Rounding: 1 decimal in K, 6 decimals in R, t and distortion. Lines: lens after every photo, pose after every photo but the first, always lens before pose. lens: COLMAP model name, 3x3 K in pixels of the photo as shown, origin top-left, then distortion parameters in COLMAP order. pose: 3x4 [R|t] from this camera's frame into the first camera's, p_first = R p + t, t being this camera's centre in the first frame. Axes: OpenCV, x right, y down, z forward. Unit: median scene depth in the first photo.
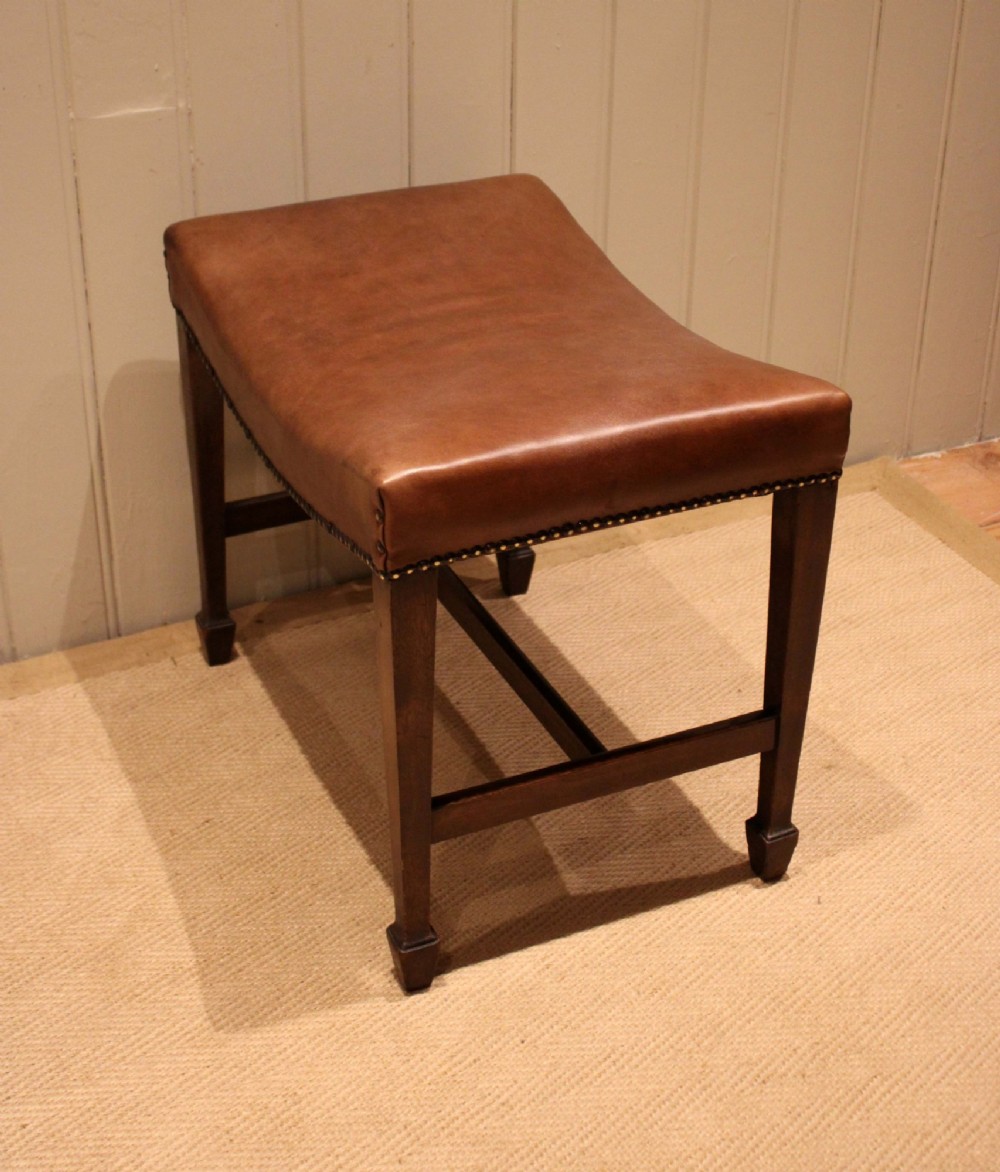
lens RADIAL K [[1844.5, 0, 436.4], [0, 1844.5, 431.8], [0, 0, 1]] dist [-0.089319, 0.119750]
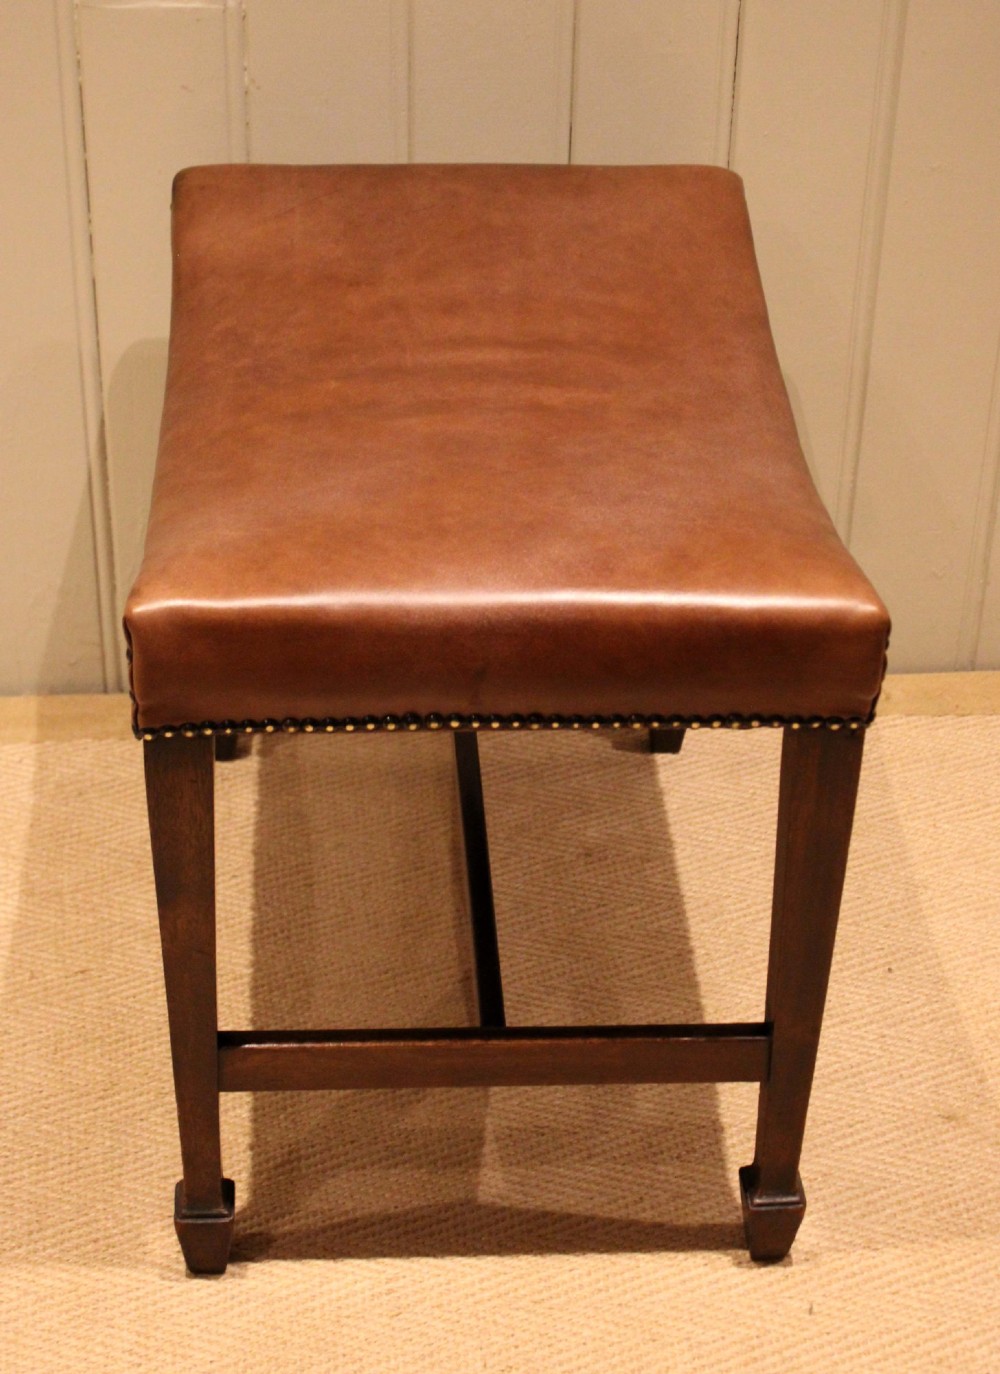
lens RADIAL K [[2599.3, 0, 426.0], [0, 2599.3, 558.4], [0, 0, 1]] dist [-0.029915, 0.016340]
pose [[0.935290, 0.199052, -0.292592, 0.295850], [-0.172635, 0.978394, 0.113767, -0.101975], [0.308916, -0.055893, 0.949446, 0.049613]]
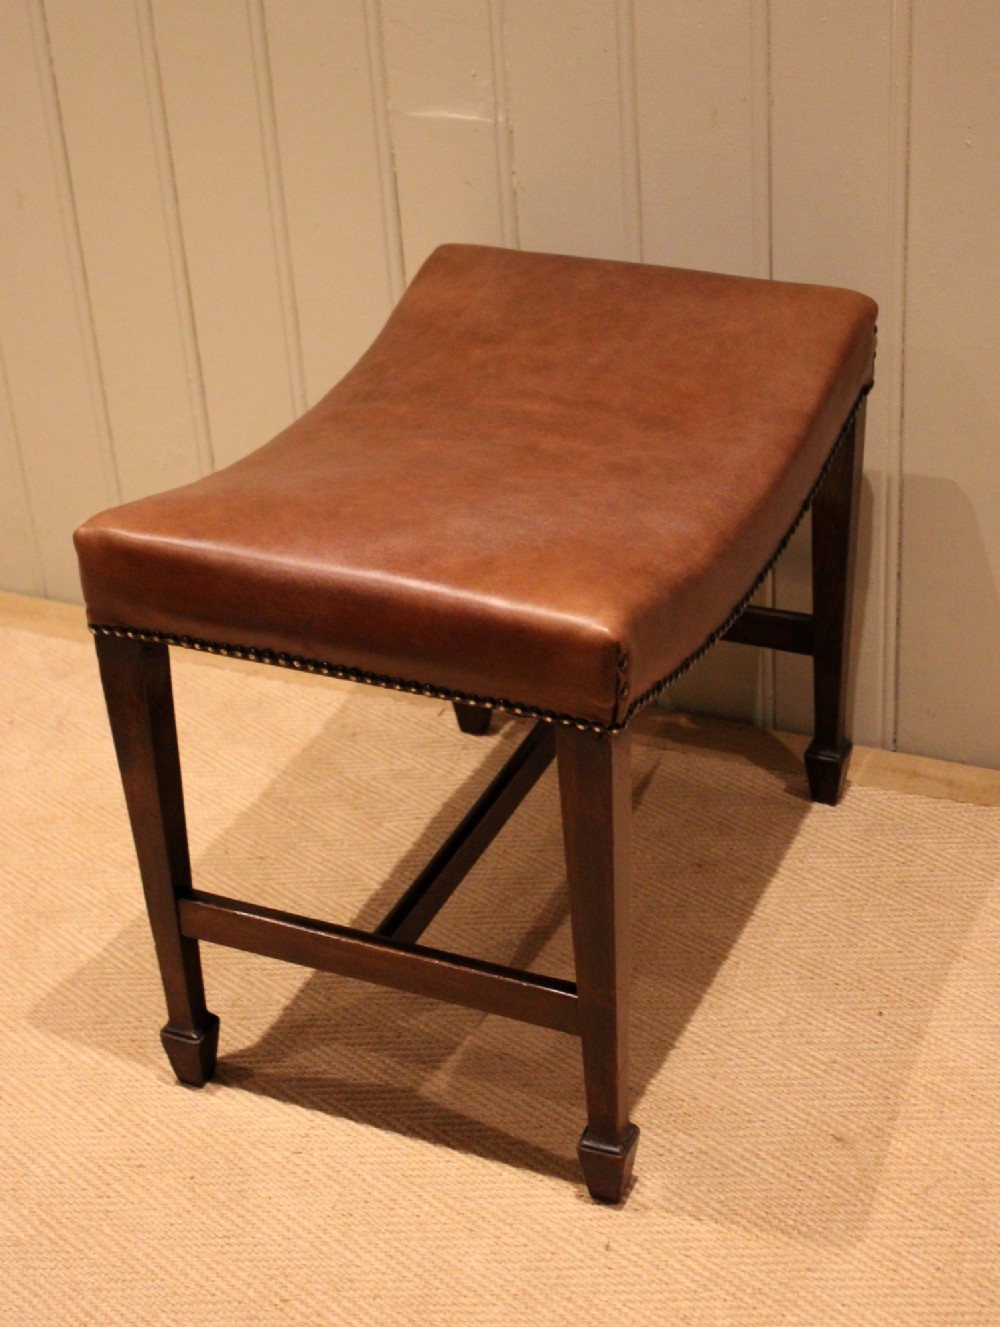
lens RADIAL K [[2256.8, 0, 497.8], [0, 2256.8, 535.8], [0, 0, 1]] dist [-0.077586, 0.123578]
pose [[0.680566, 0.315624, -0.661220, 0.707886], [-0.285502, 0.945364, 0.157400, -0.171332], [0.674773, 0.081659, 0.733494, 0.223859]]
